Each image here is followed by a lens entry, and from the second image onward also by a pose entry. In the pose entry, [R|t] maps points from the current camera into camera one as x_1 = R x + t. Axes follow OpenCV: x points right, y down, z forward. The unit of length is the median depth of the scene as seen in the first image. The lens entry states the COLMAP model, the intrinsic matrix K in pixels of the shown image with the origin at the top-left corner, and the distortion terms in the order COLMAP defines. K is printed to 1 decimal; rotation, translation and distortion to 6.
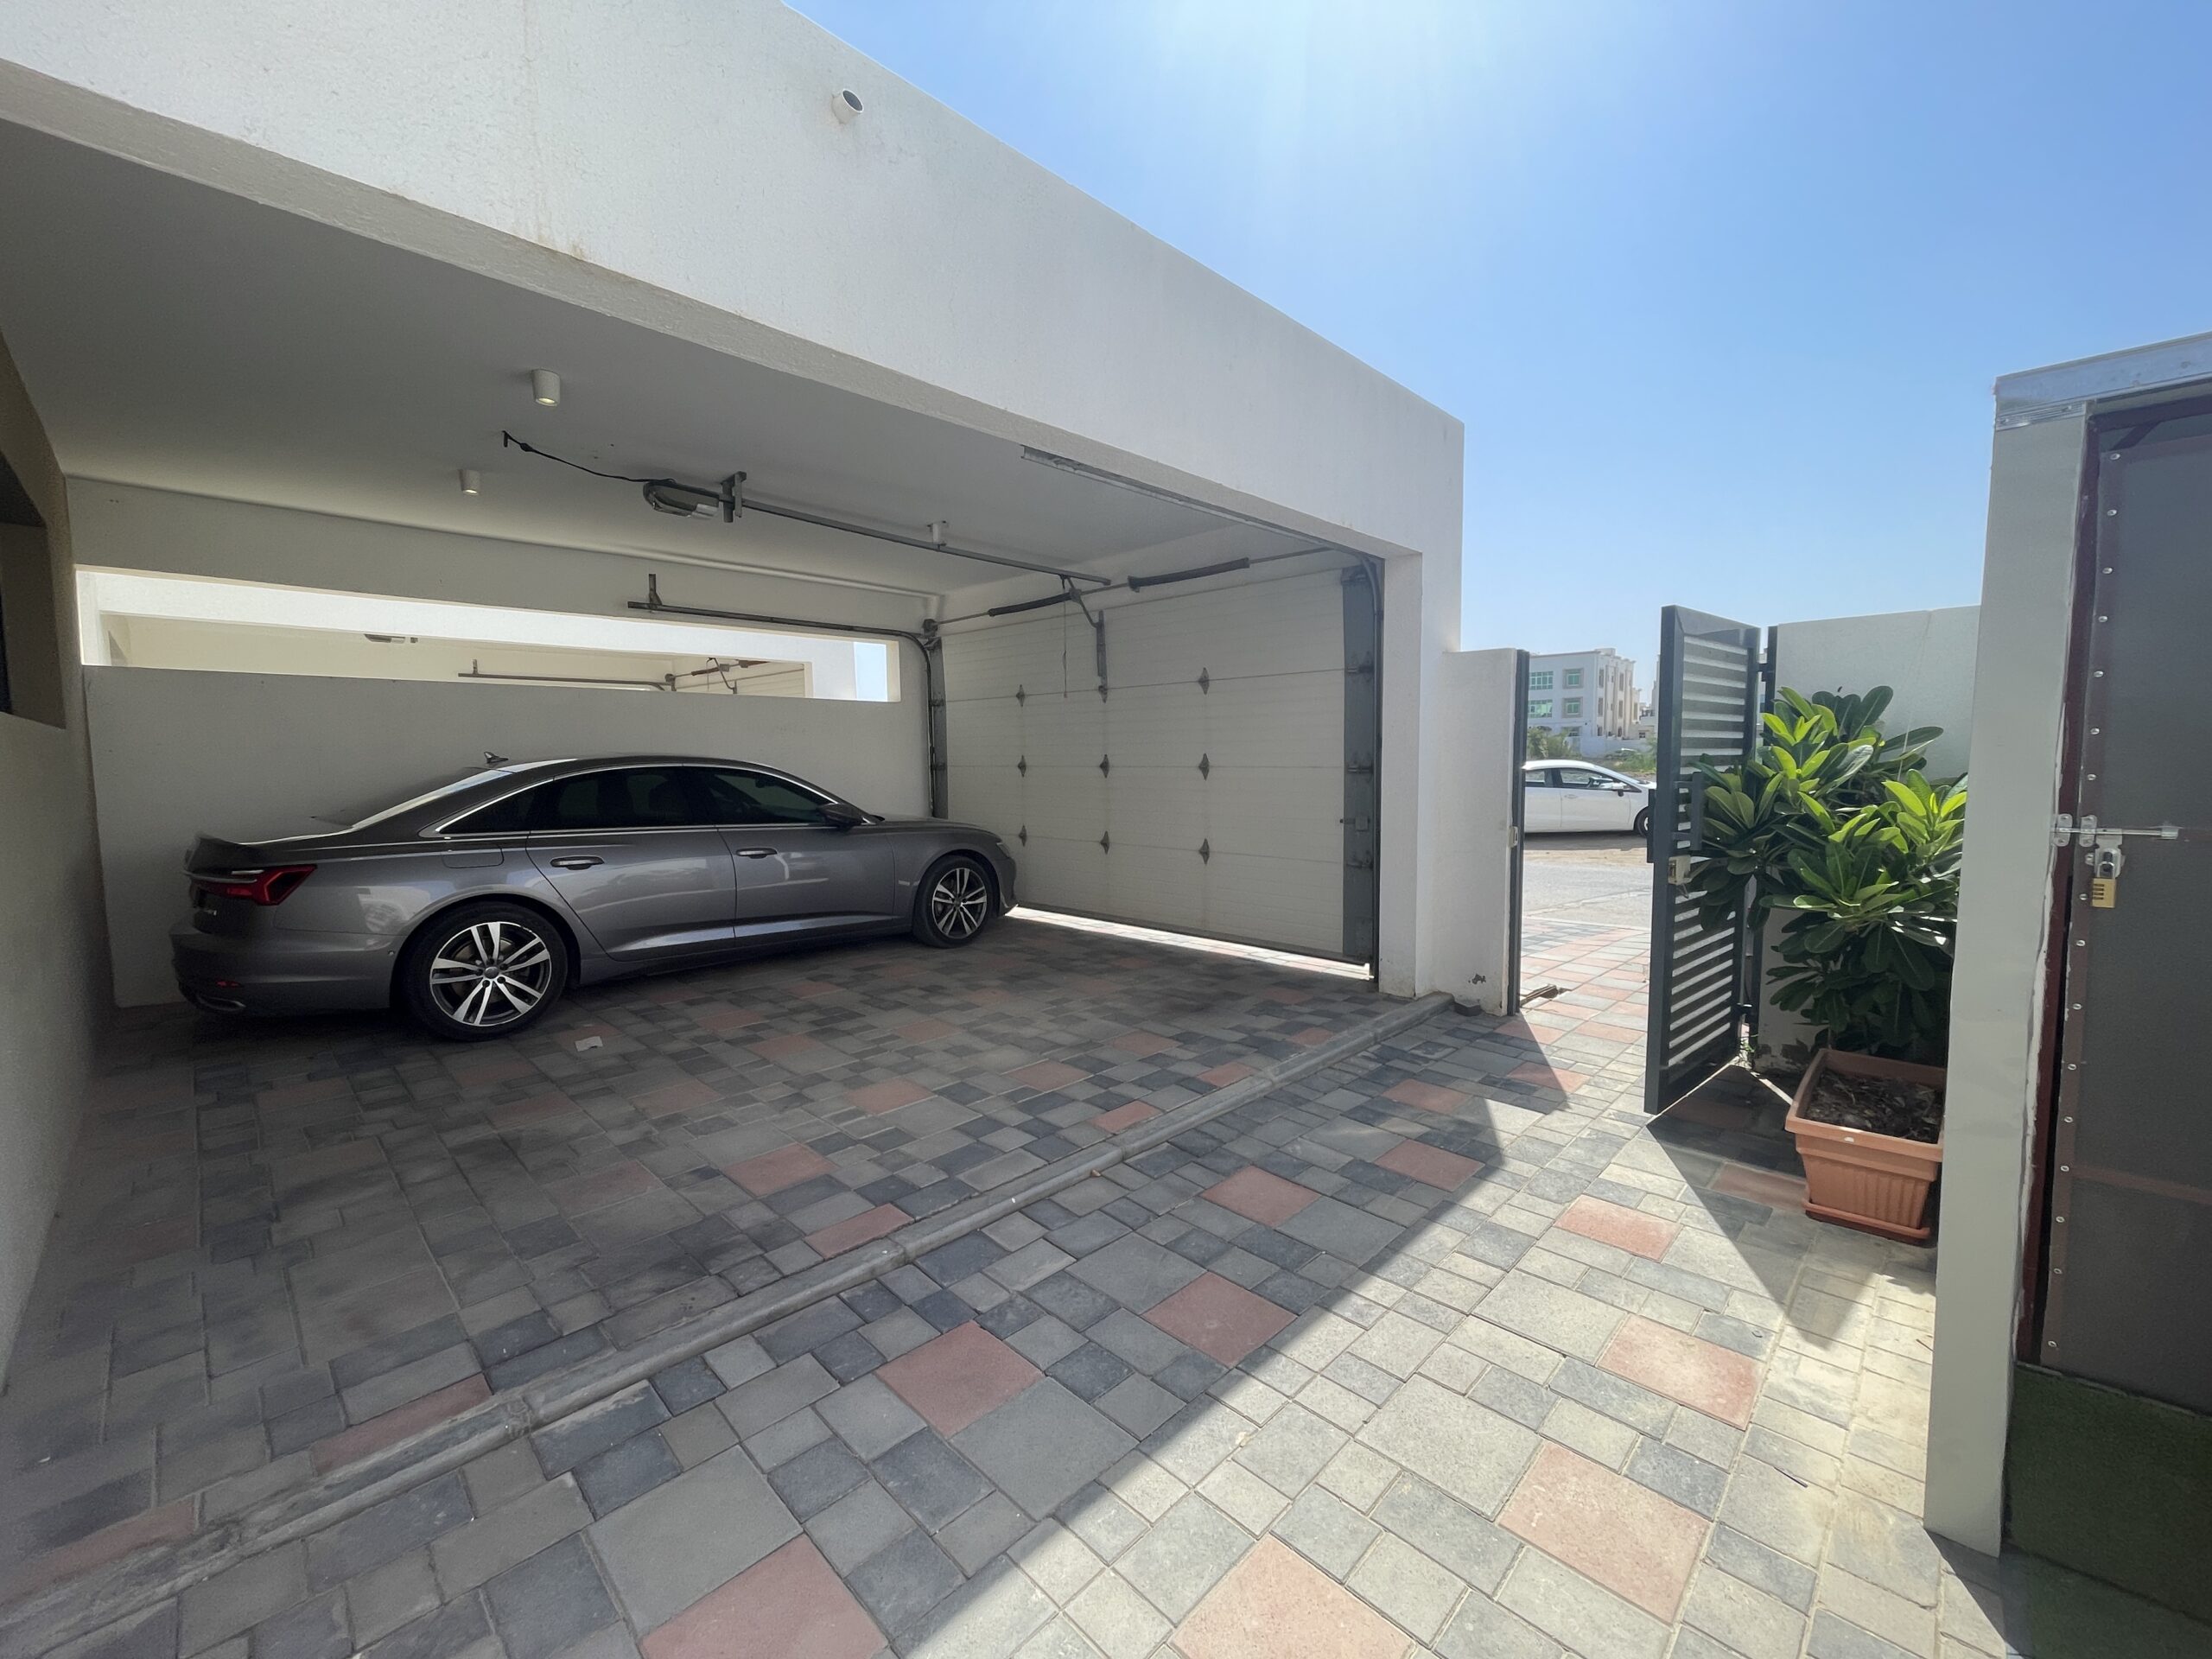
lens RADIAL K [[889.1, 0, 1107.0], [0, 889.1, 818.4], [0, 0, 1]] dist [0.003597, 0.000135]
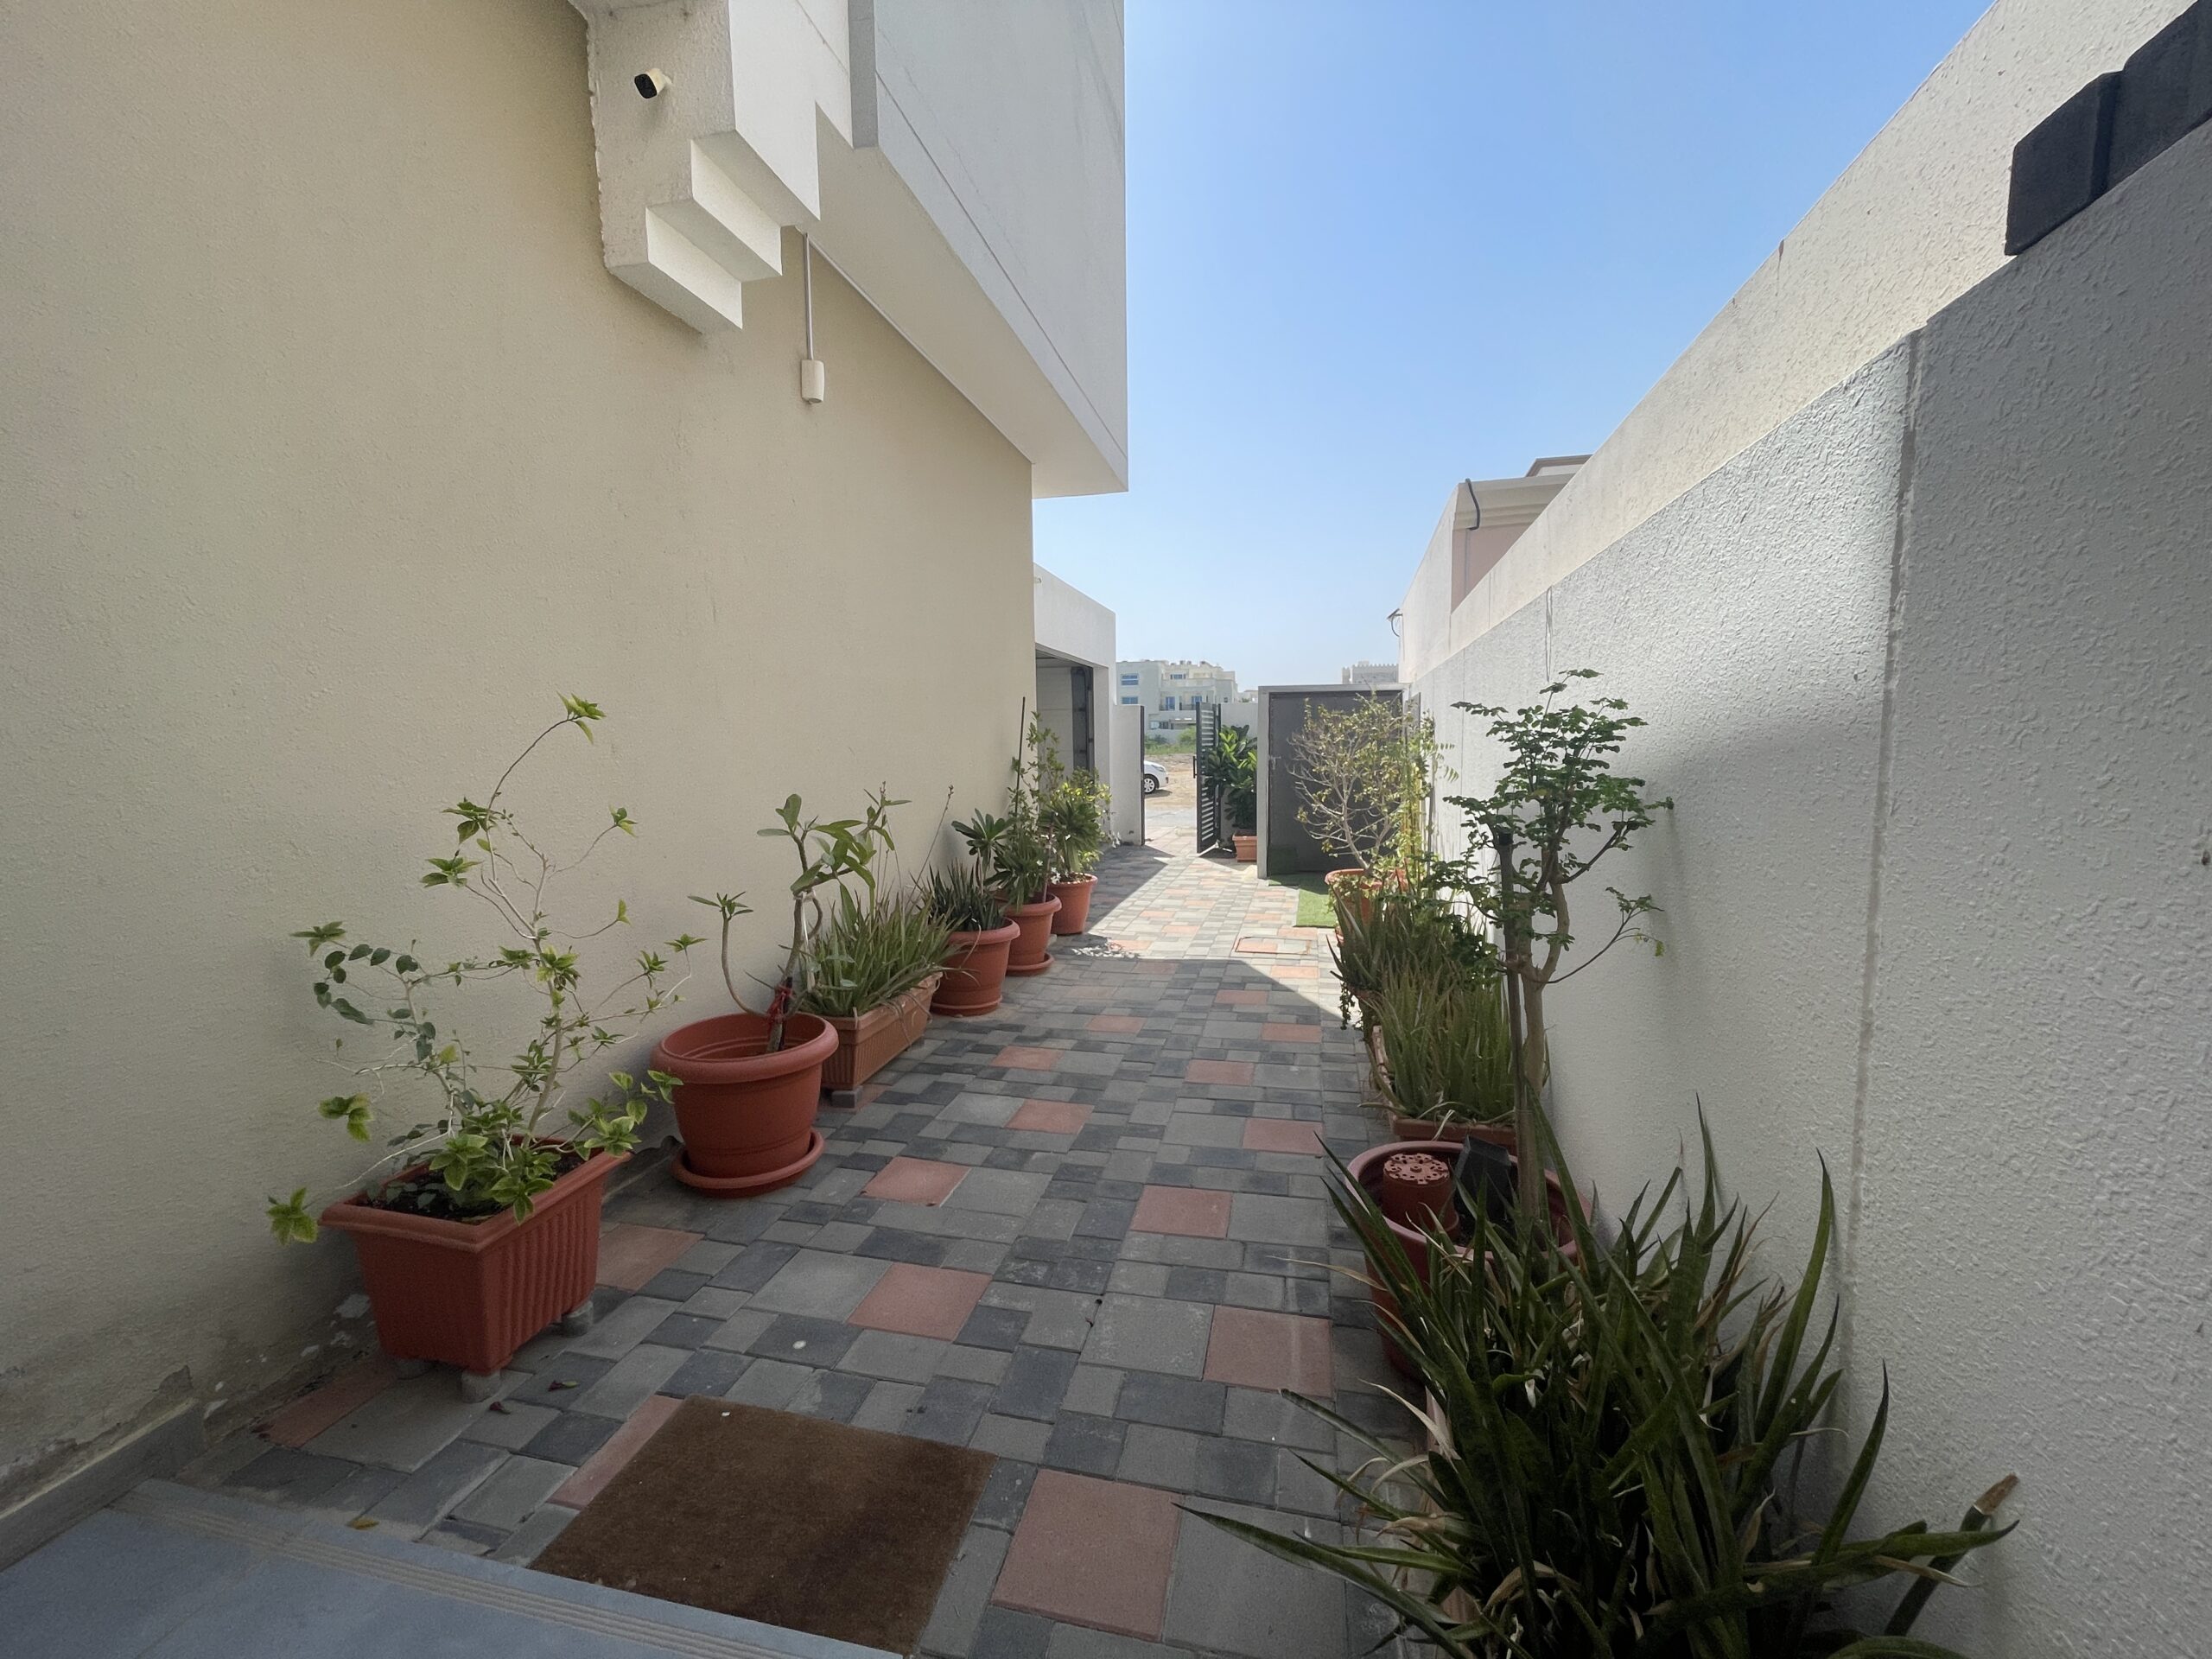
lens RADIAL K [[889.1, 0, 1107.0], [0, 889.1, 818.4], [0, 0, 1]] dist [0.003597, 0.000135]
pose [[0.856106, -0.066233, 0.512539, -1.429887], [0.053280, 0.997780, 0.039943, 0.050512], [-0.514047, -0.006887, 0.857735, -1.733536]]
